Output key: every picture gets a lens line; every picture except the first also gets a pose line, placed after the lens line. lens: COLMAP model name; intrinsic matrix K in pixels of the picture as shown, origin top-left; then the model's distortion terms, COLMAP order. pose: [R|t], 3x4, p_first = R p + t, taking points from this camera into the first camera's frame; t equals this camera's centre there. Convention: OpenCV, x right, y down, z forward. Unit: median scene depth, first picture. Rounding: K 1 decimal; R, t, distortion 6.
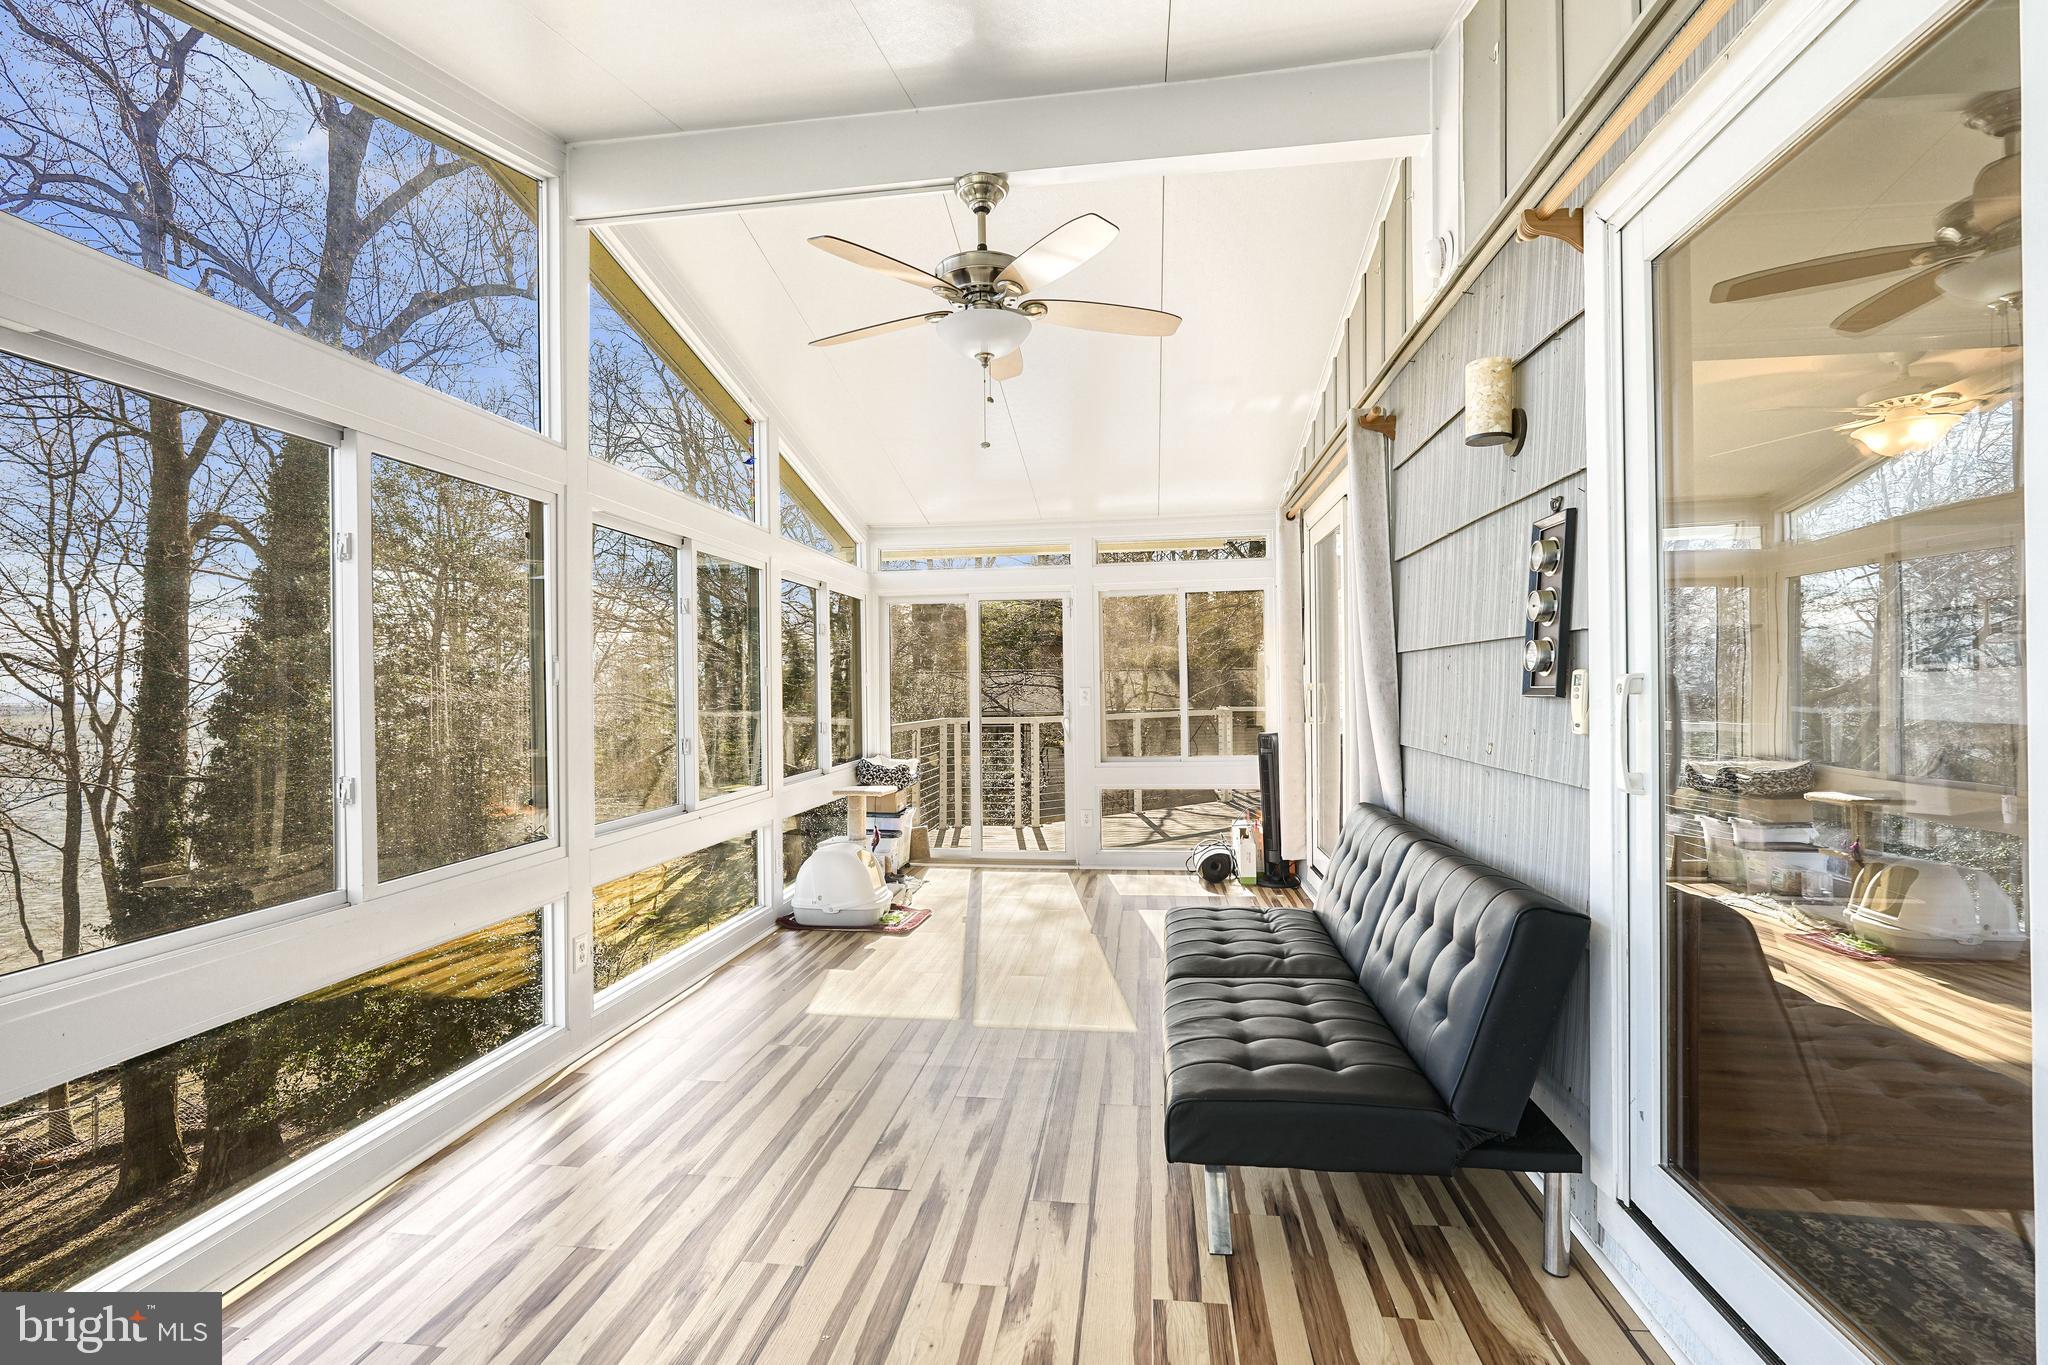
lens RADIAL K [[914.3, 0, 1023.4], [0, 914.3, 687.3], [0, 0, 1]] dist [-0.002900, 0.000098]
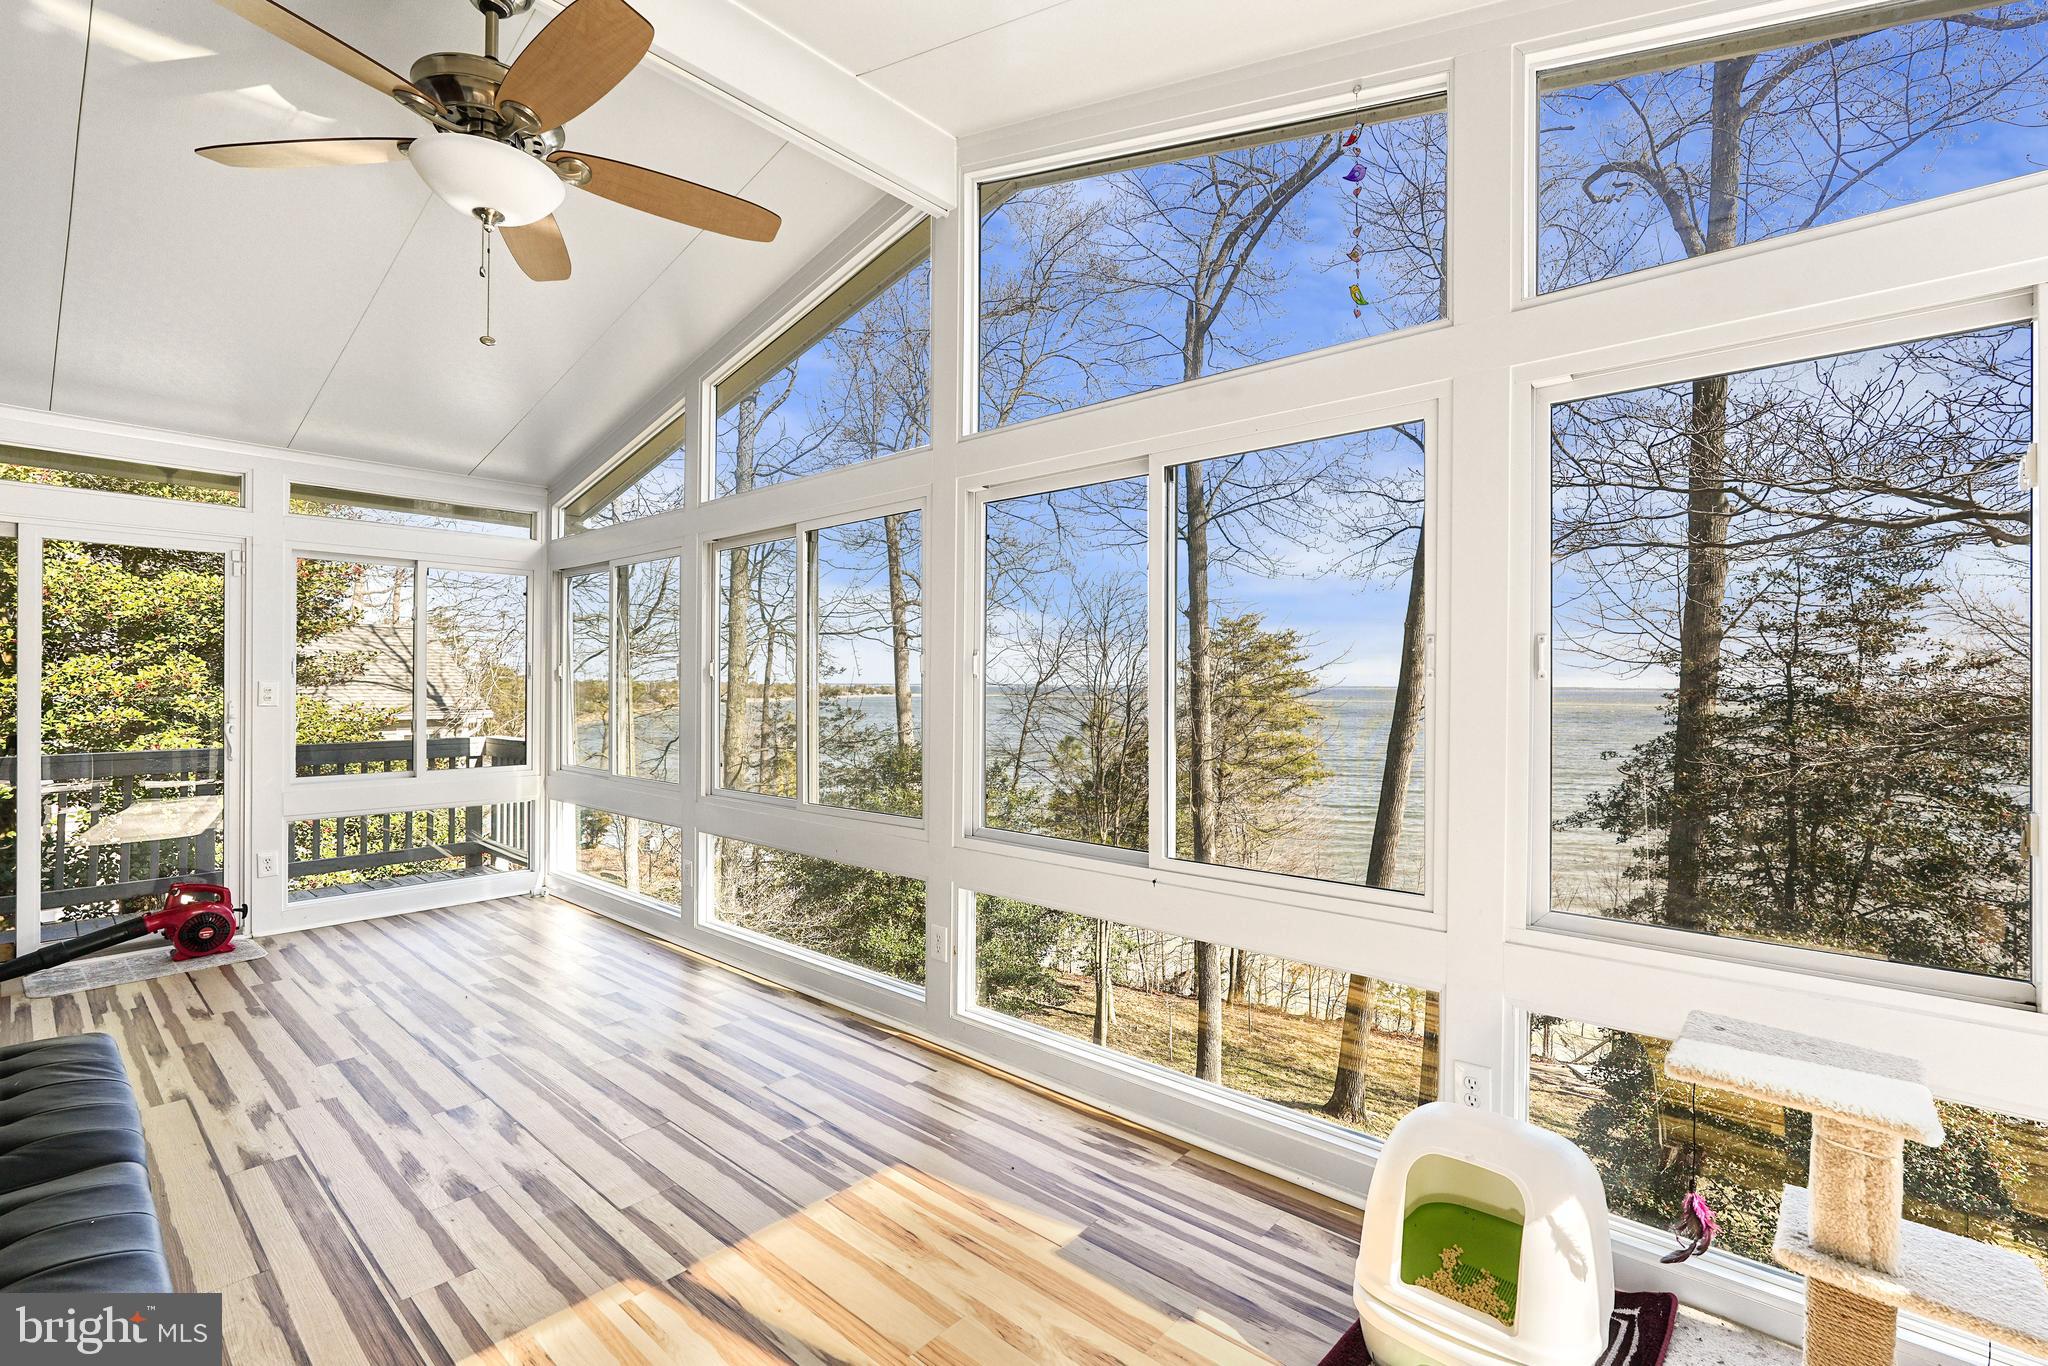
lens RADIAL K [[914.3, 0, 1026.8], [0, 914.3, 681.7], [0, 0, 1]] dist [-0.002900, 0.000098]
pose [[-0.556534, 0.001301, -0.830824, 0.402964], [-0.001201, 0.999996, 0.002371, 0.000031], [0.830824, 0.002318, -0.556530, 2.202759]]
